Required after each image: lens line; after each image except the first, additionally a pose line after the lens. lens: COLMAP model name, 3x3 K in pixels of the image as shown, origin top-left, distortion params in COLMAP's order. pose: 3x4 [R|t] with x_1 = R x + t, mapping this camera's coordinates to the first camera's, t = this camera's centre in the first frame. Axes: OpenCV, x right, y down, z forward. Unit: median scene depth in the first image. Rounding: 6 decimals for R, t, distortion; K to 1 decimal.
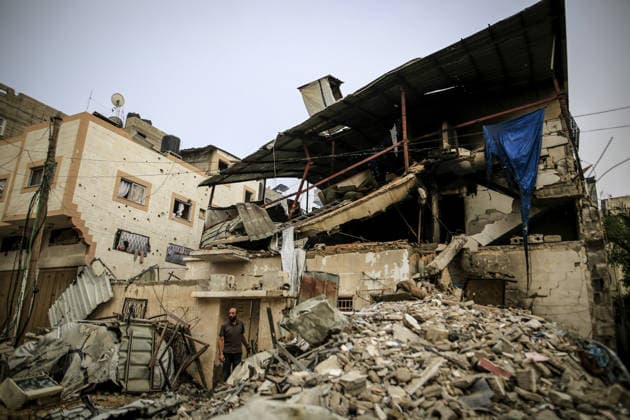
lens RADIAL K [[434.4, 0, 319.4], [0, 434.4, 207.1], [0, 0, 1]] dist [-0.056657, 0.050002]
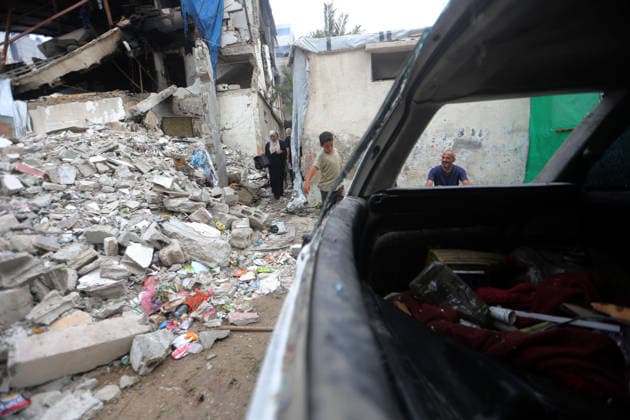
lens RADIAL K [[285.6, 0, 317.6], [0, 285.6, 215.9], [0, 0, 1]] dist [-0.039516, 0.011034]
pose [[0.859764, -0.196638, 0.471317, 0.234713], [-0.026387, 0.904561, 0.425527, 0.048679], [-0.510010, -0.378290, 0.772520, -0.013121]]
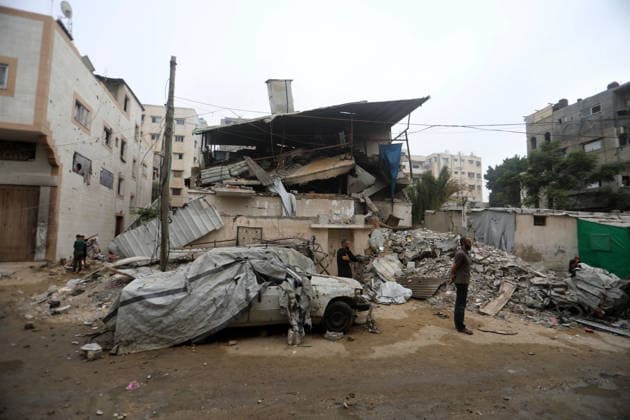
lens RADIAL K [[285.6, 0, 317.6], [0, 285.6, 215.9], [0, 0, 1]] dist [-0.039516, 0.011034]
pose [[0.703007, 0.013534, 0.711054, -0.831864], [-0.179528, 0.970815, 0.159018, -0.013738], [-0.688150, -0.239446, 0.684920, 0.178862]]
